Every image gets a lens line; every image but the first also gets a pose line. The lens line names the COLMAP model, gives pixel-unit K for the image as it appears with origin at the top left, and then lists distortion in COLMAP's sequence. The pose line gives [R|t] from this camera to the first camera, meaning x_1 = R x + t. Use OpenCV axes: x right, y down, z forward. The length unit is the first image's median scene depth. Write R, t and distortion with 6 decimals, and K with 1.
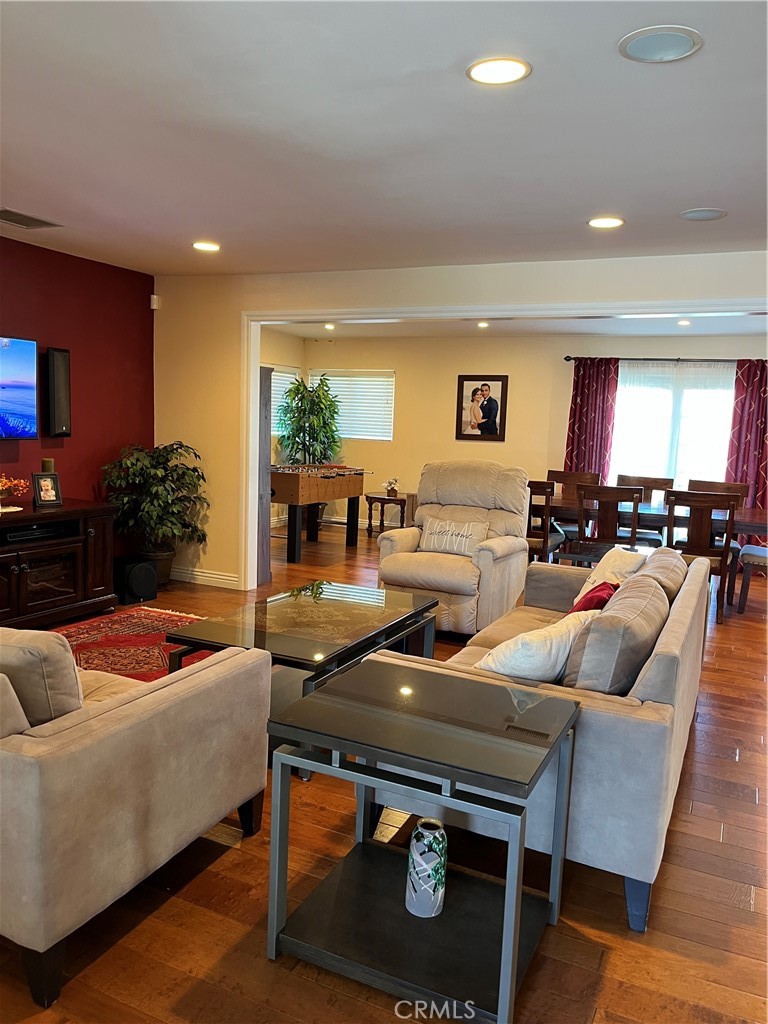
lens RADIAL K [[783.0, 0, 376.9], [0, 783.0, 519.5], [0, 0, 1]] dist [0.039752, -0.047392]
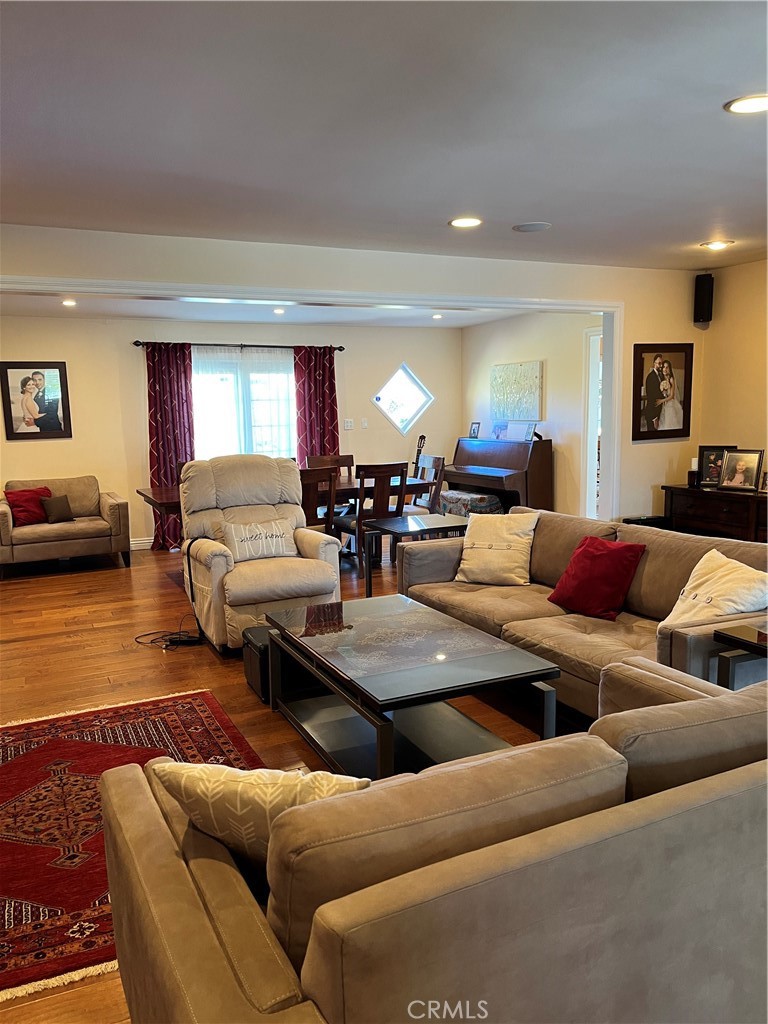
lens RADIAL K [[783.0, 0, 379.7], [0, 783.0, 514.8], [0, 0, 1]] dist [0.039752, -0.047392]
pose [[0.626056, -0.160604, 0.763059, -0.322864], [0.149169, 0.985155, 0.084962, -0.040365], [-0.765377, 0.060634, 0.640720, 0.191910]]
